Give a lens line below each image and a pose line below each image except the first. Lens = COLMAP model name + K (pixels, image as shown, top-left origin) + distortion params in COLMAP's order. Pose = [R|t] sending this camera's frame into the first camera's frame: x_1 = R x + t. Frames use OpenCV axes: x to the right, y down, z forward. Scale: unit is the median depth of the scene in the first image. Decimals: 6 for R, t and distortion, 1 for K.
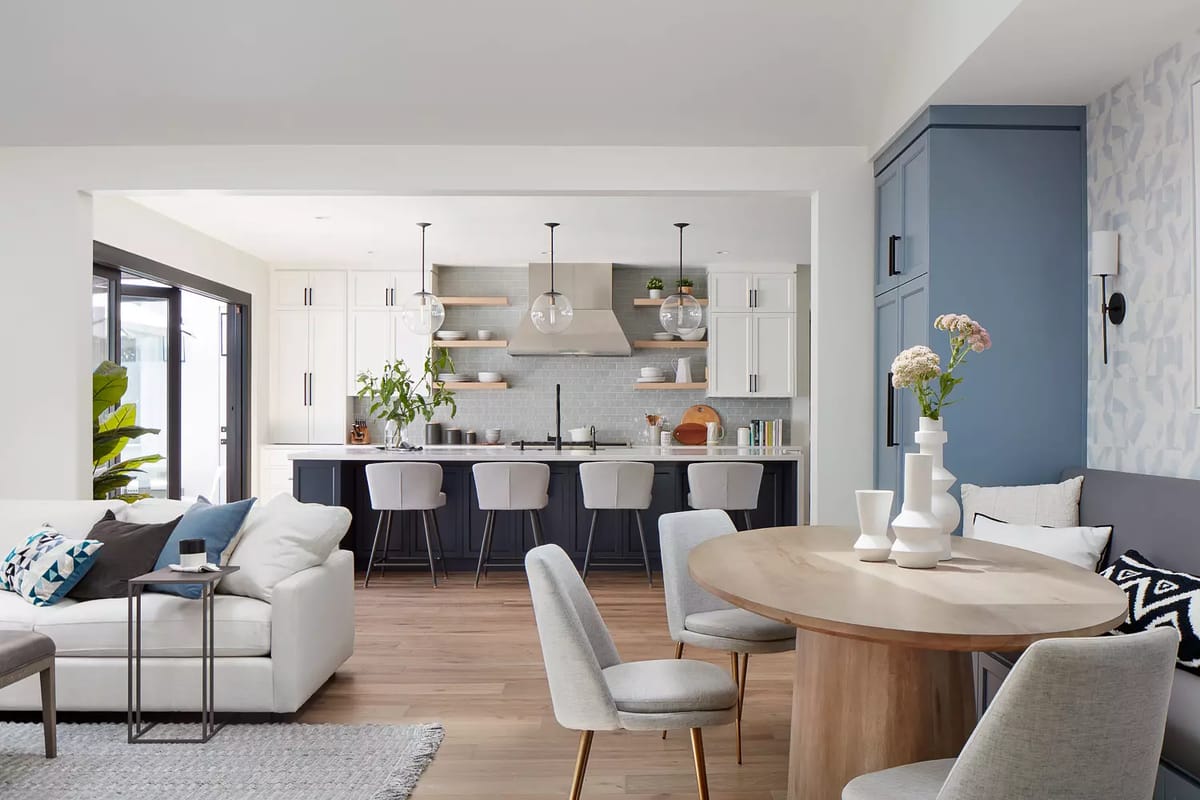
lens RADIAL K [[1155.9, 0, 601.3], [0, 1155.9, 415.4], [0, 0, 1]] dist [-0.012385, -0.005345]
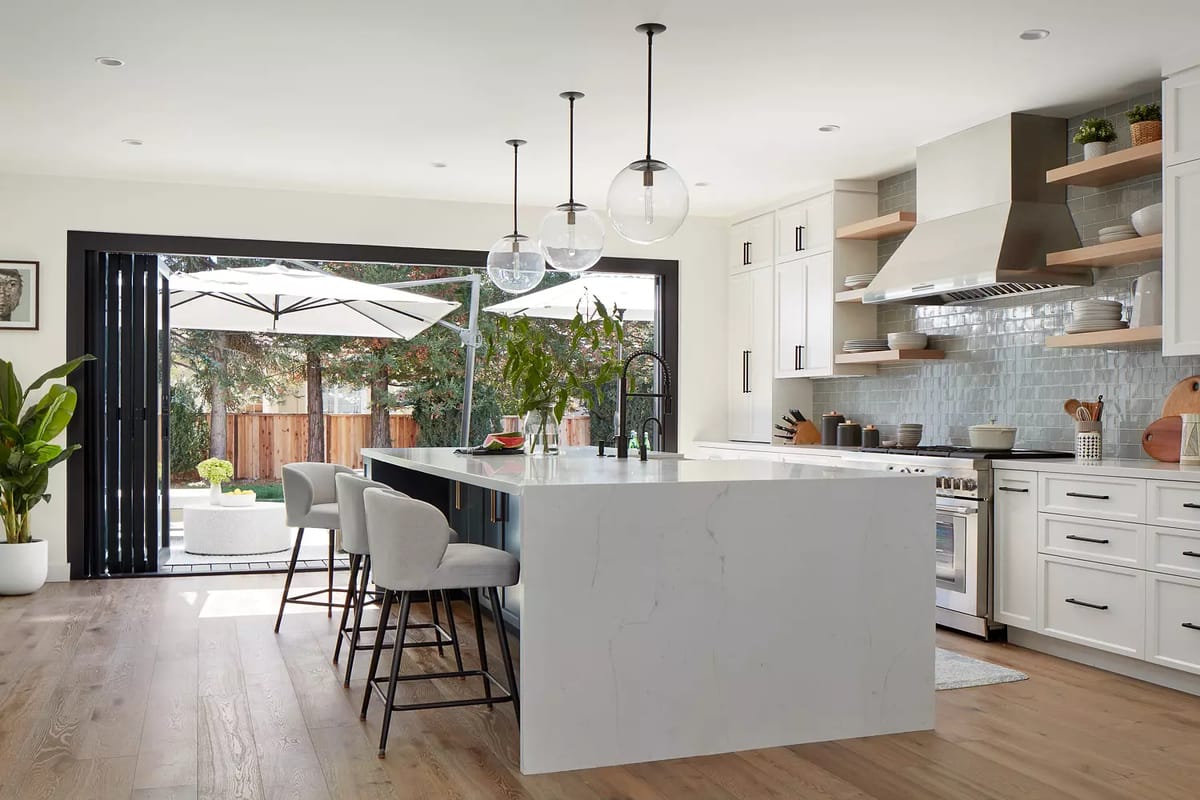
lens RADIAL K [[1128.2, 0, 598.8], [0, 1128.2, 423.9], [0, 0, 1]] dist [-0.026822, -0.009241]
pose [[0.335067, 0.008132, -0.942159, 0.425163], [0.003779, 0.999943, 0.009975, 0.004693], [0.942187, -0.006903, 0.335017, 0.648736]]
